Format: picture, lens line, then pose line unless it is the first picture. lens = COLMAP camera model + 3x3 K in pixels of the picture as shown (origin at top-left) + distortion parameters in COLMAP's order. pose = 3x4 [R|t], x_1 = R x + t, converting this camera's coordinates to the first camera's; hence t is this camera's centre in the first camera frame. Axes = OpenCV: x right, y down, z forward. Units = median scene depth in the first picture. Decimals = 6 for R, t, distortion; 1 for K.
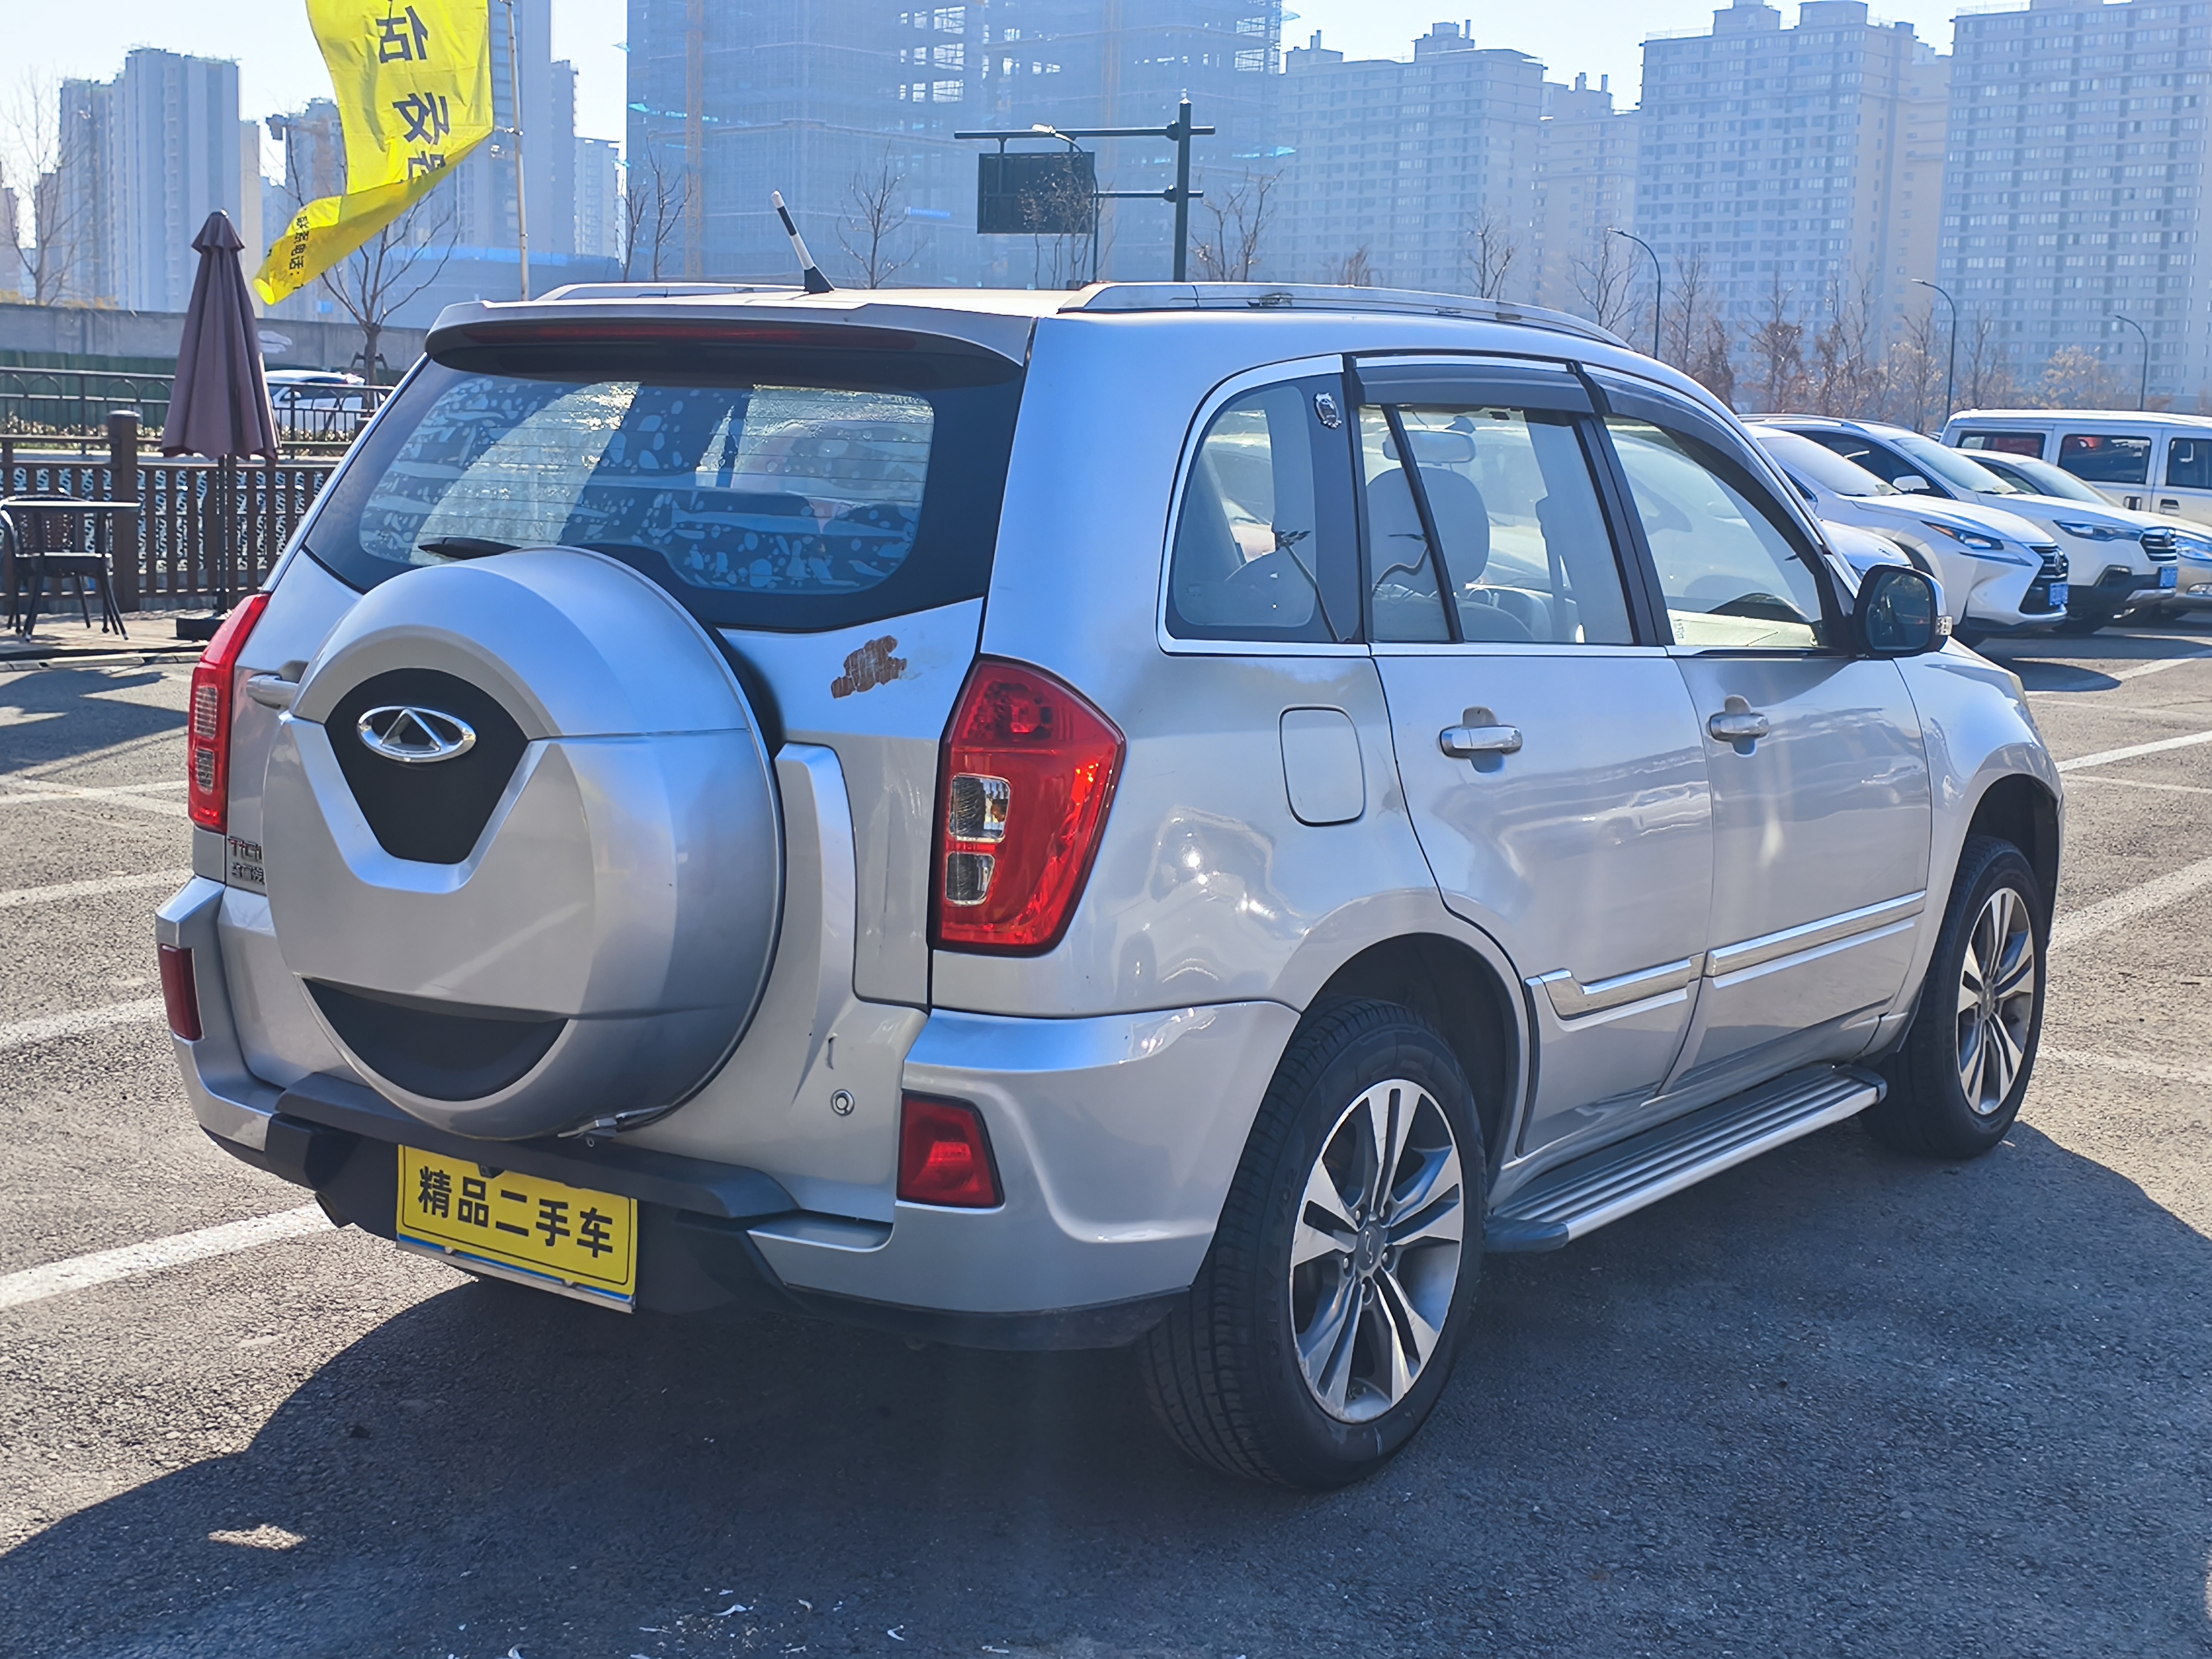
lens RADIAL K [[2905.6, 0, 1123.6], [0, 2905.6, 829.3], [0, 0, 1]] dist [0.085517, -0.168569]
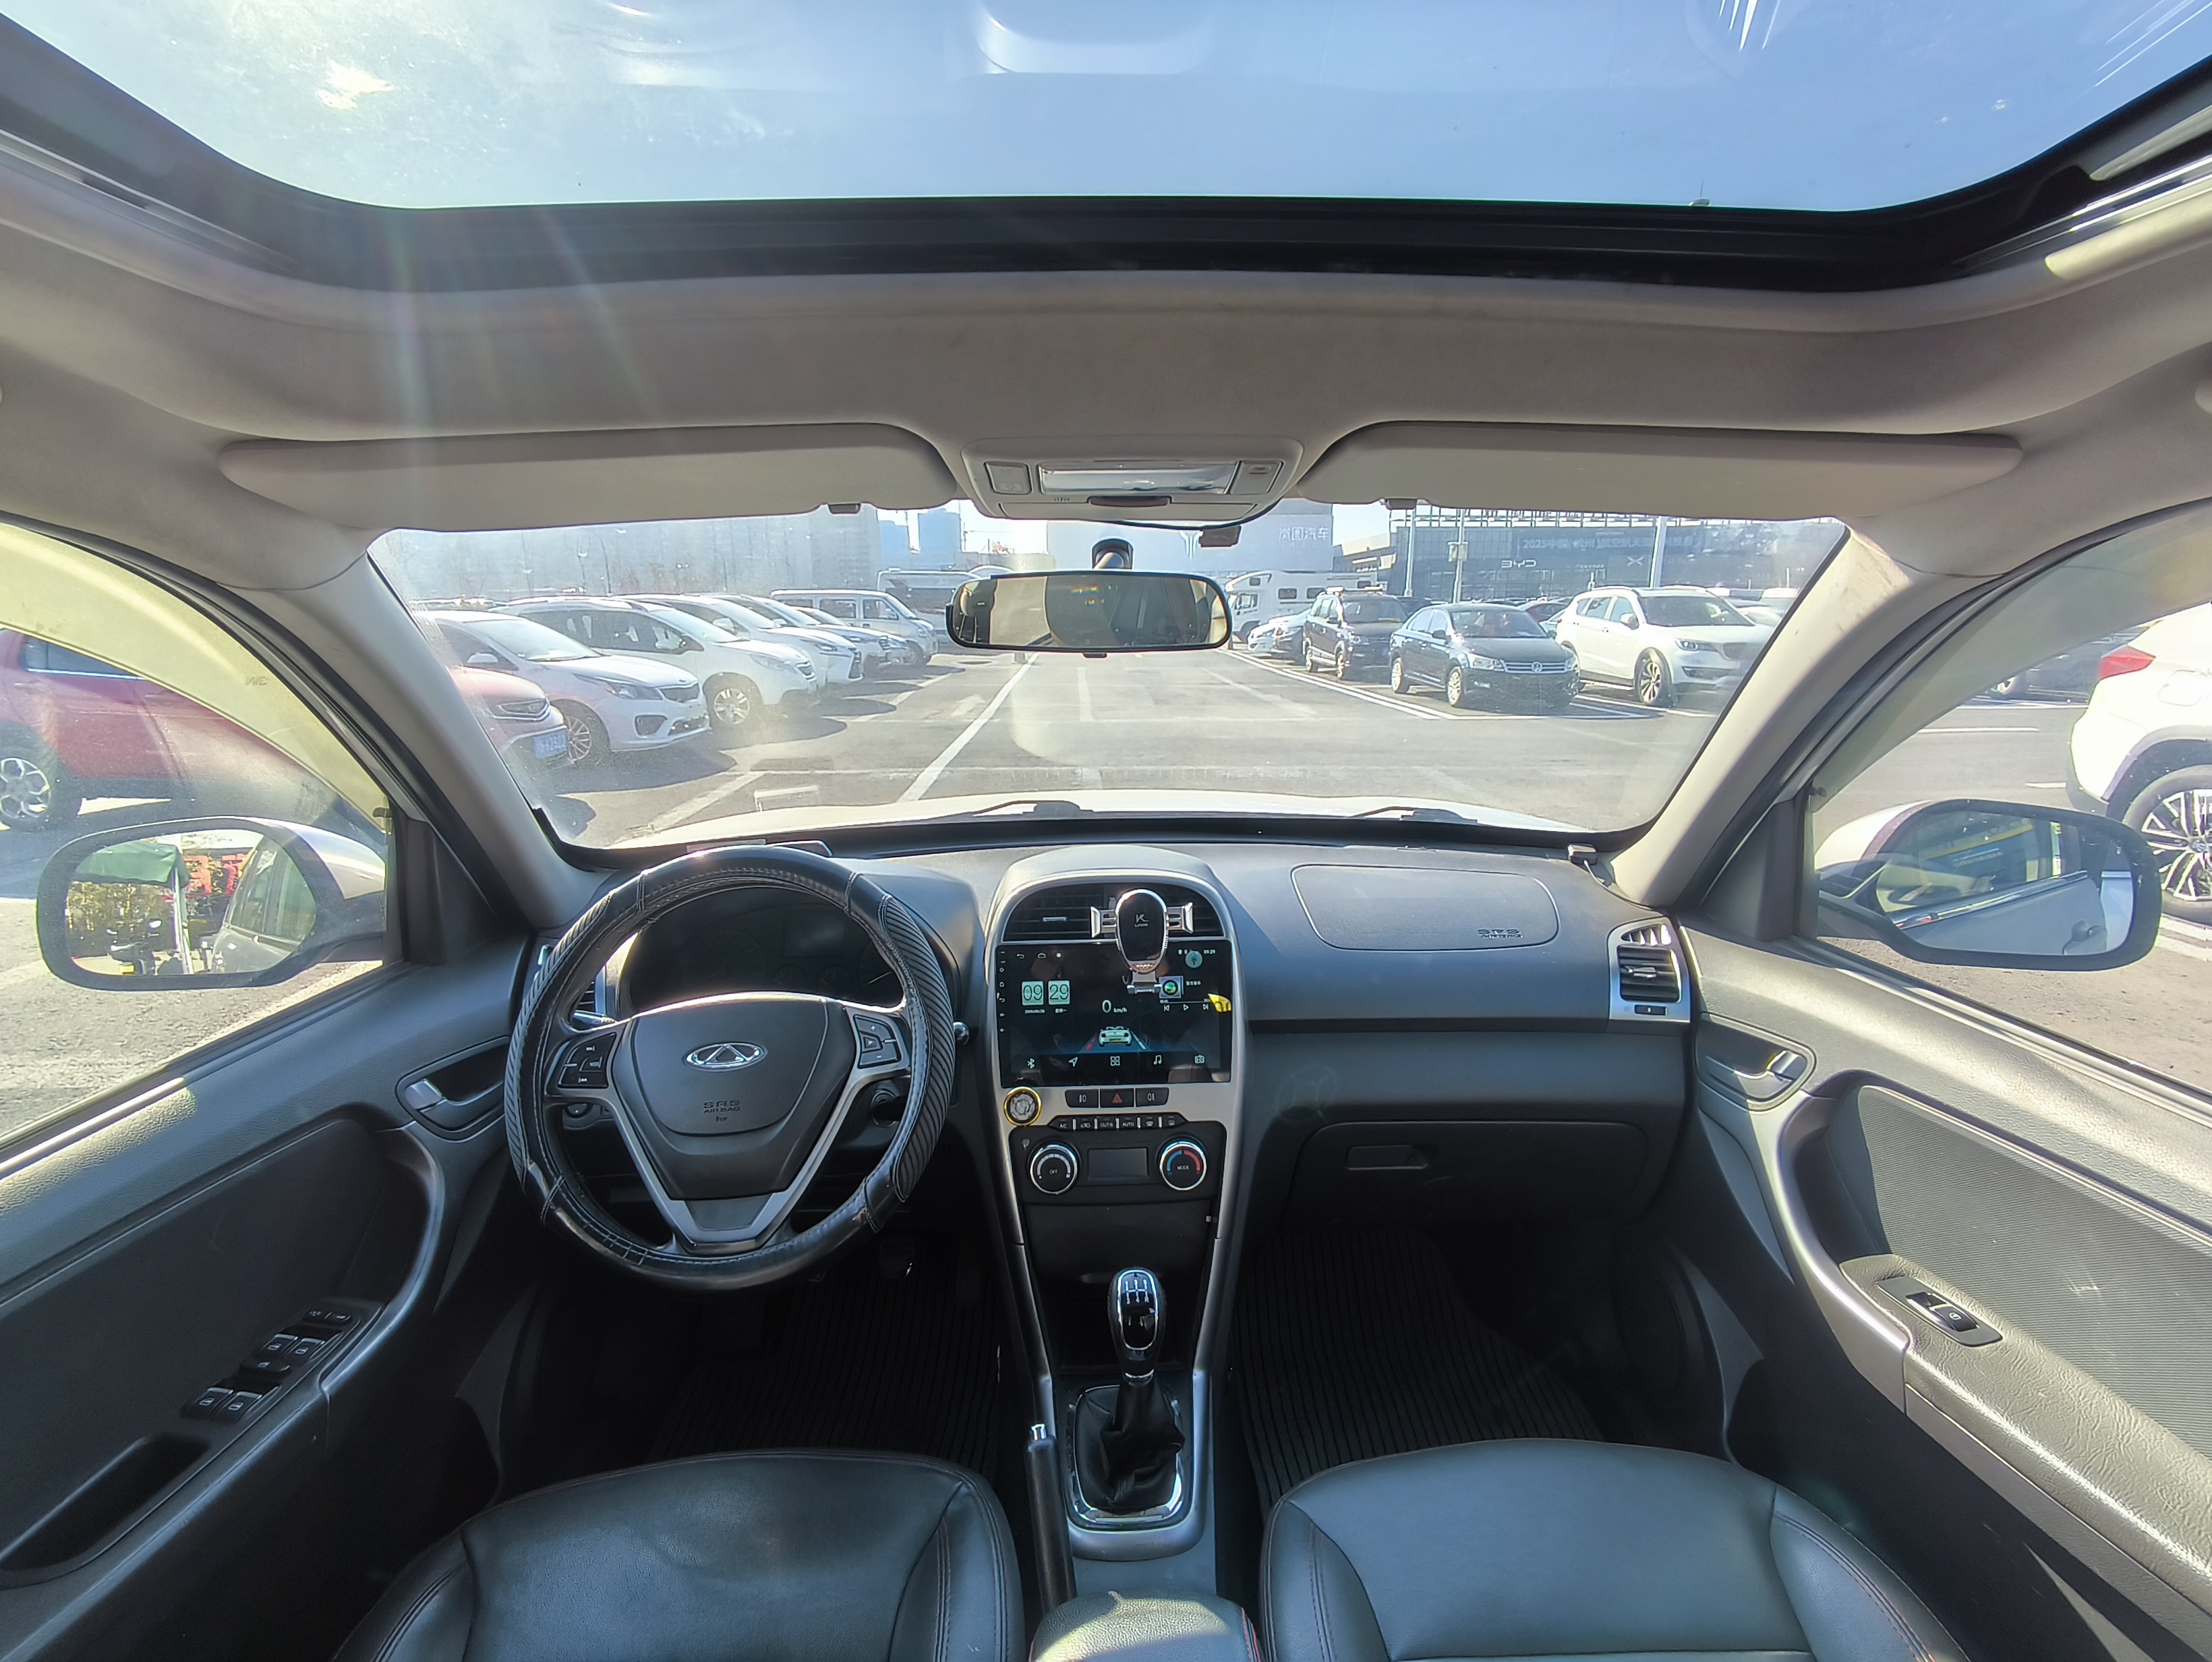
lens RADIAL K [[988.0, 0, 1106.0], [0, 988.0, 831.0], [0, 0, 1]] dist [-0.015296, -0.000538]
pose [[0.799578, -0.173797, 0.574865, 0.061755], [0.118265, 0.984034, 0.133006, -0.170737], [-0.588802, -0.038362, 0.807366, 1.233384]]
